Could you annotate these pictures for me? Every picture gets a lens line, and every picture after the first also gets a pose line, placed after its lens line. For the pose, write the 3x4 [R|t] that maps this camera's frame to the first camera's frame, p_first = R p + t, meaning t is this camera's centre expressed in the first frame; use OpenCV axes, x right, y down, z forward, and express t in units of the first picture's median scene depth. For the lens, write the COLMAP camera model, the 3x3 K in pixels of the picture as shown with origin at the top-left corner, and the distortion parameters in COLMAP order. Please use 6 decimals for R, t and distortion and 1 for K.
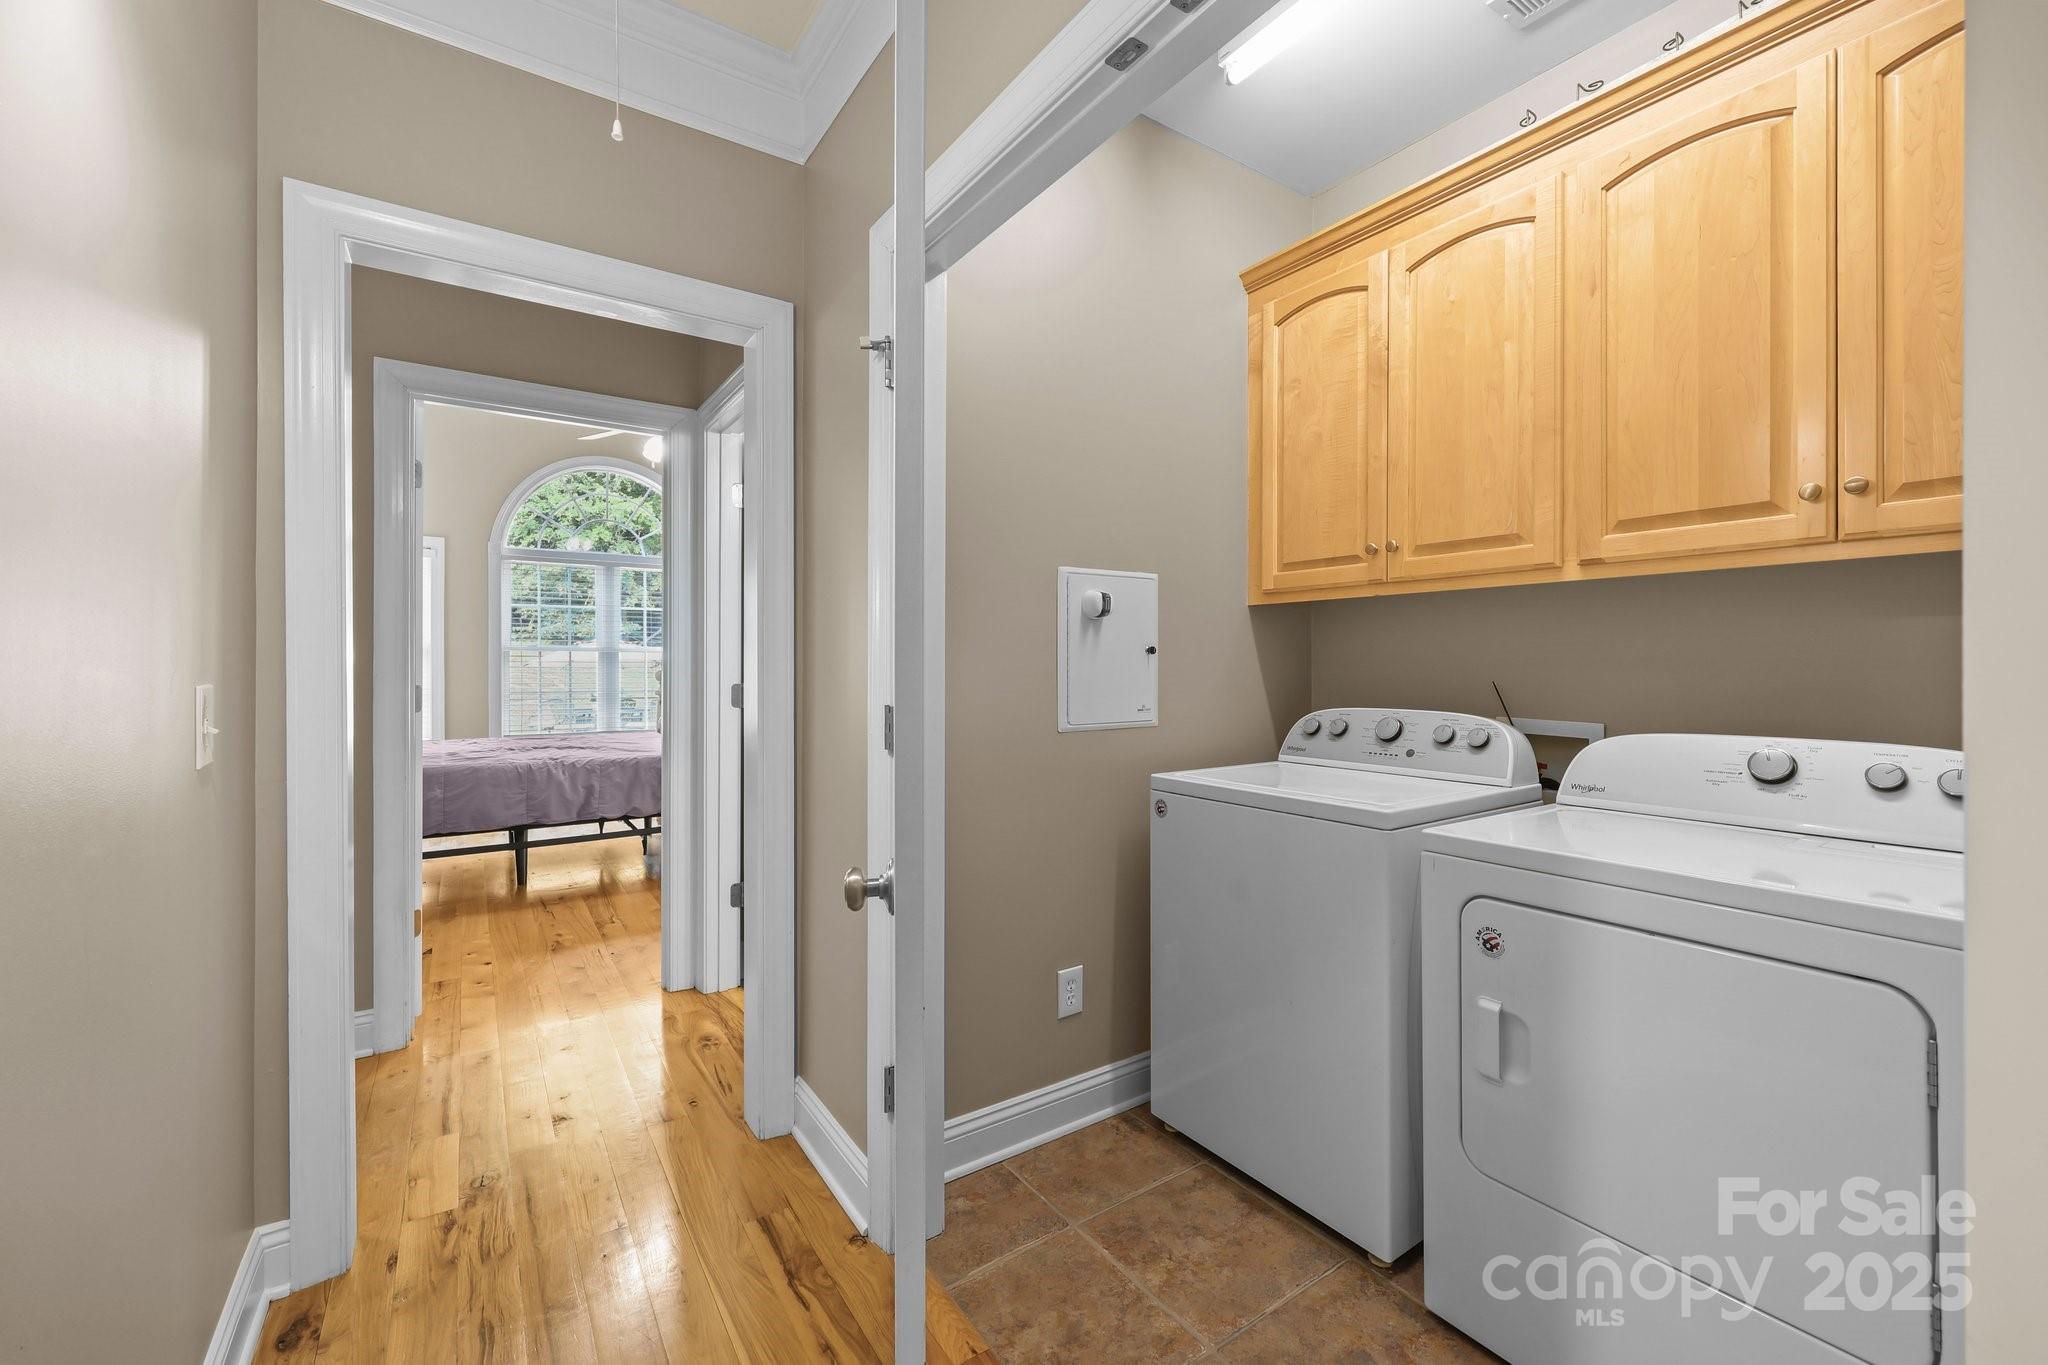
lens RADIAL K [[837.4, 0, 1036.8], [0, 837.4, 669.0], [0, 0, 1]] dist [0.002625, 0.000198]
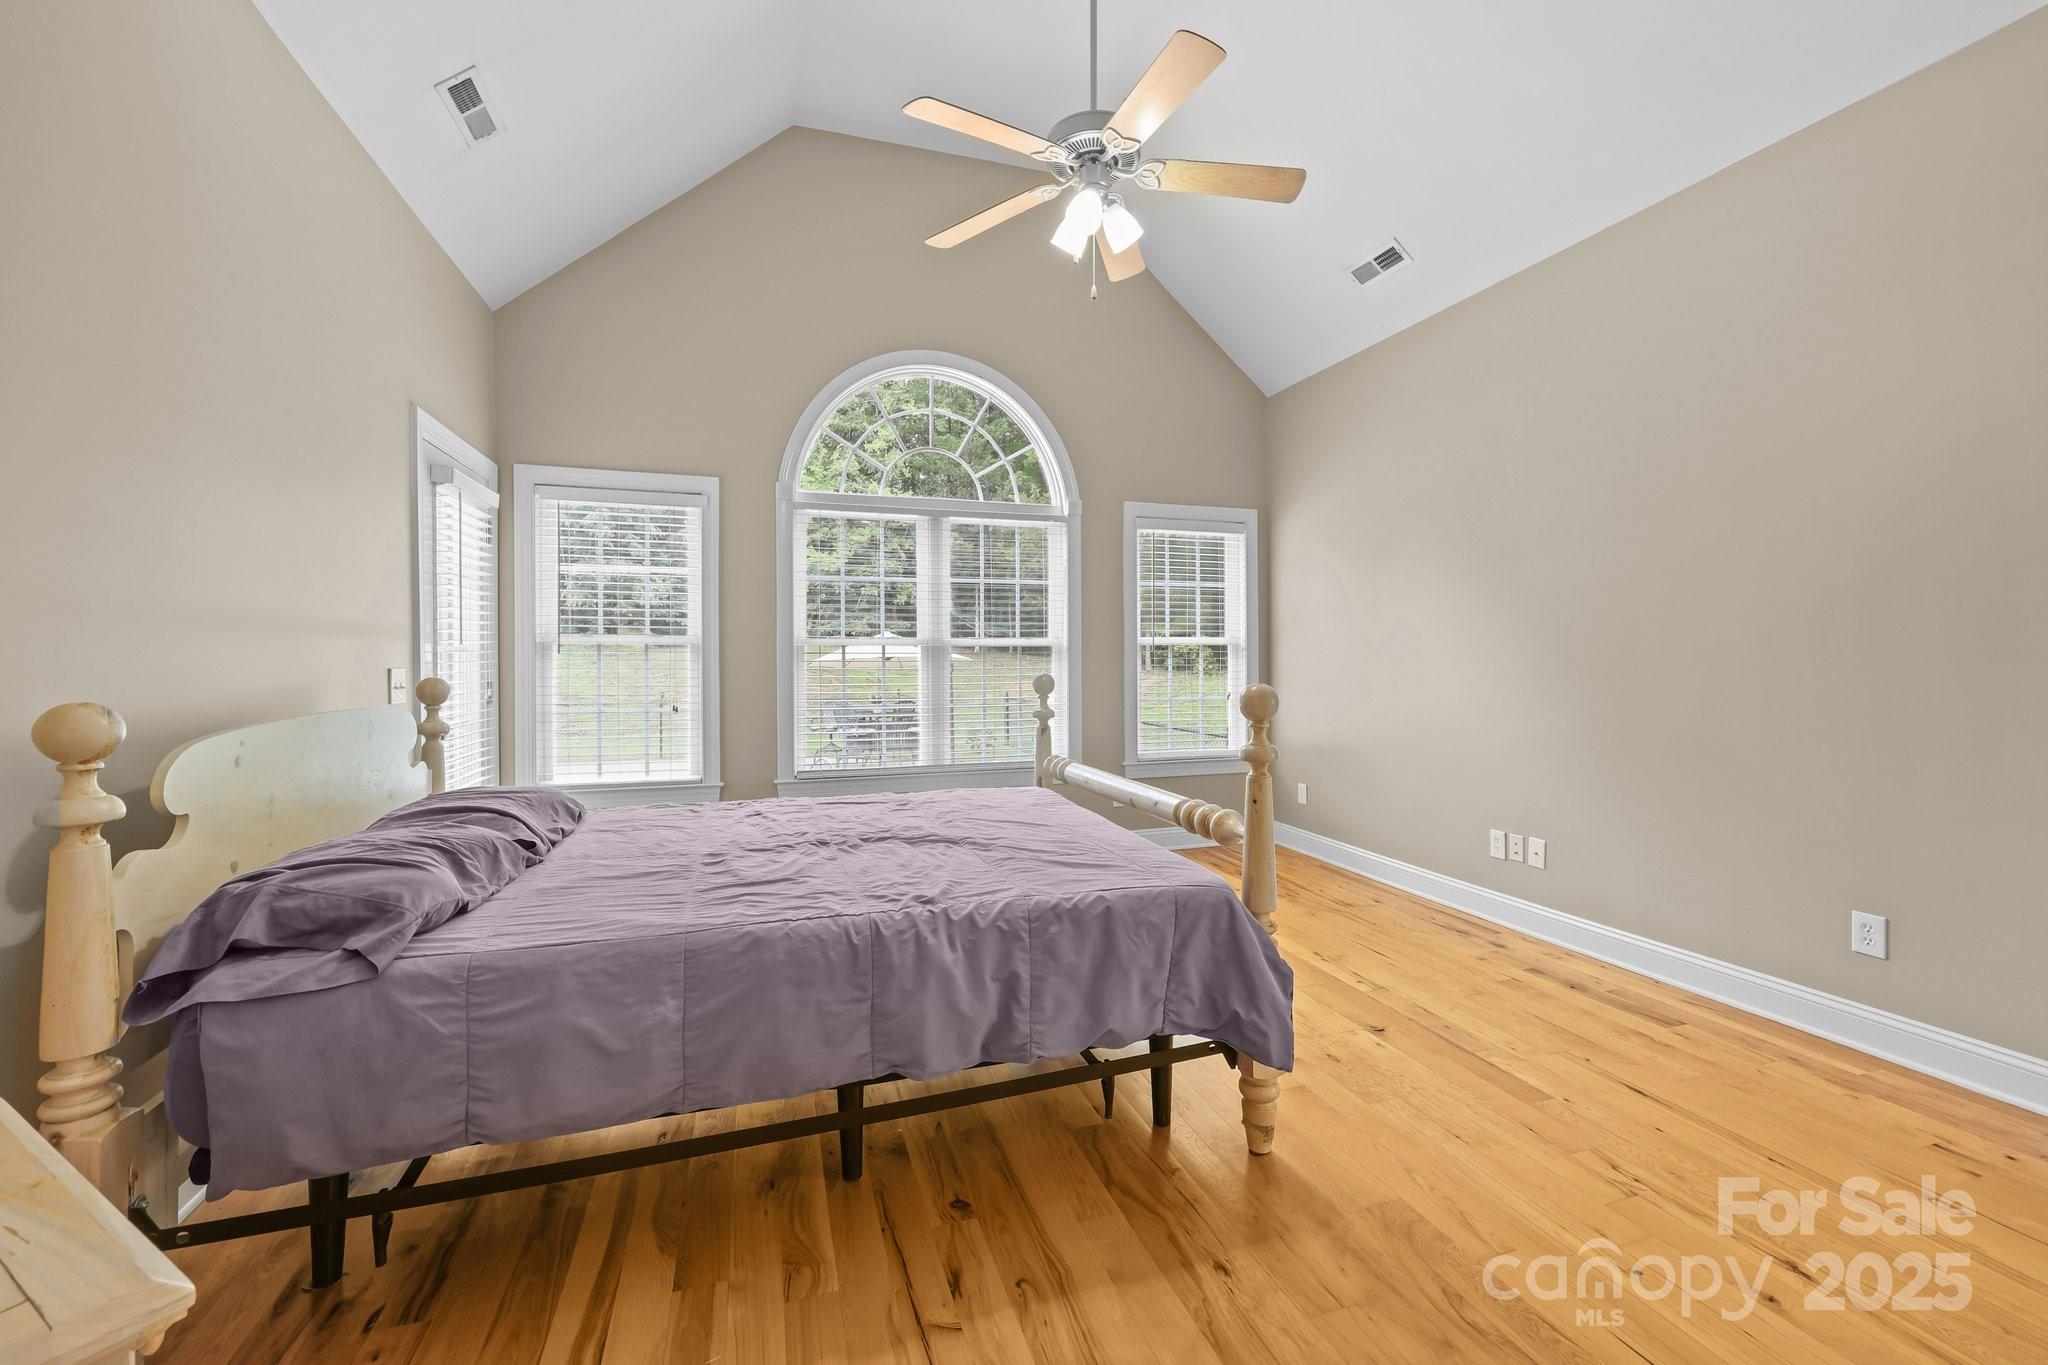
lens RADIAL K [[837.4, 0, 1020.0], [0, 837.4, 676.5], [0, 0, 1]] dist [0.002625, 0.000198]
pose [[0.956987, 0.001894, -0.290124, -0.411248], [0.001616, 0.999928, 0.011858, -0.005691], [0.290126, -0.011817, 0.956916, 0.621527]]
